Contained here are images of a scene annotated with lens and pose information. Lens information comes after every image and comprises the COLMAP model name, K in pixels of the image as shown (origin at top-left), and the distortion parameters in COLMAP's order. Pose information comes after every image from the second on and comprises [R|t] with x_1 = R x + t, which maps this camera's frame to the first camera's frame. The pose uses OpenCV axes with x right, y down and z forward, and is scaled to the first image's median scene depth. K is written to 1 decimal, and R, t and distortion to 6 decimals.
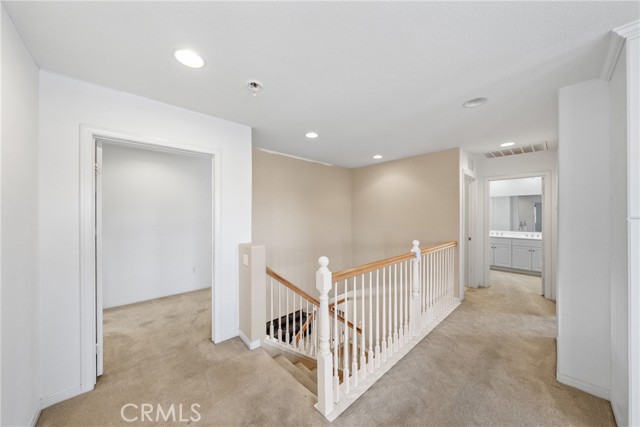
lens RADIAL K [[218.7, 0, 320.4], [0, 218.7, 215.7], [0, 0, 1]] dist [-0.001225, -0.000082]
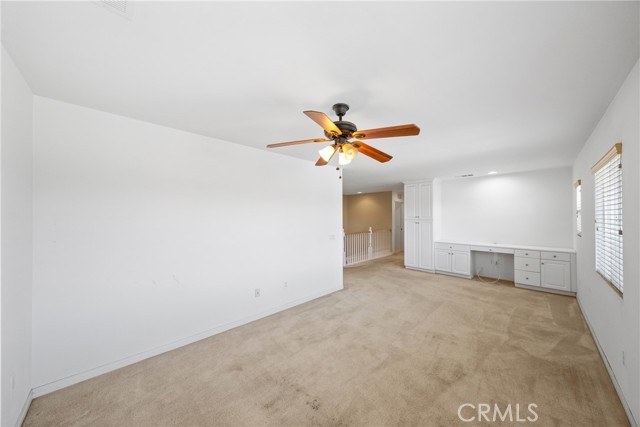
lens RADIAL K [[218.7, 0, 320.4], [0, 218.7, 215.7], [0, 0, 1]] dist [-0.001225, -0.000082]
pose [[0.999444, 0.002370, 0.033252, -0.335692], [-0.002071, 0.999957, -0.009021, -0.014955], [-0.033272, 0.008948, 0.999406, -1.927034]]
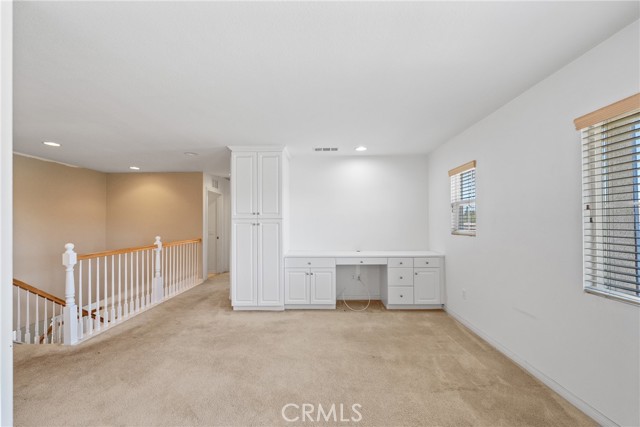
lens RADIAL K [[255.3, 0, 321.4], [0, 255.3, 220.4], [0, 0, 1]] dist [0.000500, -0.000067]
pose [[0.688716, 0.005193, 0.725013, -0.042384], [0.007008, 0.999880, -0.013819, 0.038431], [-0.724998, 0.014598, 0.688596, -0.940139]]
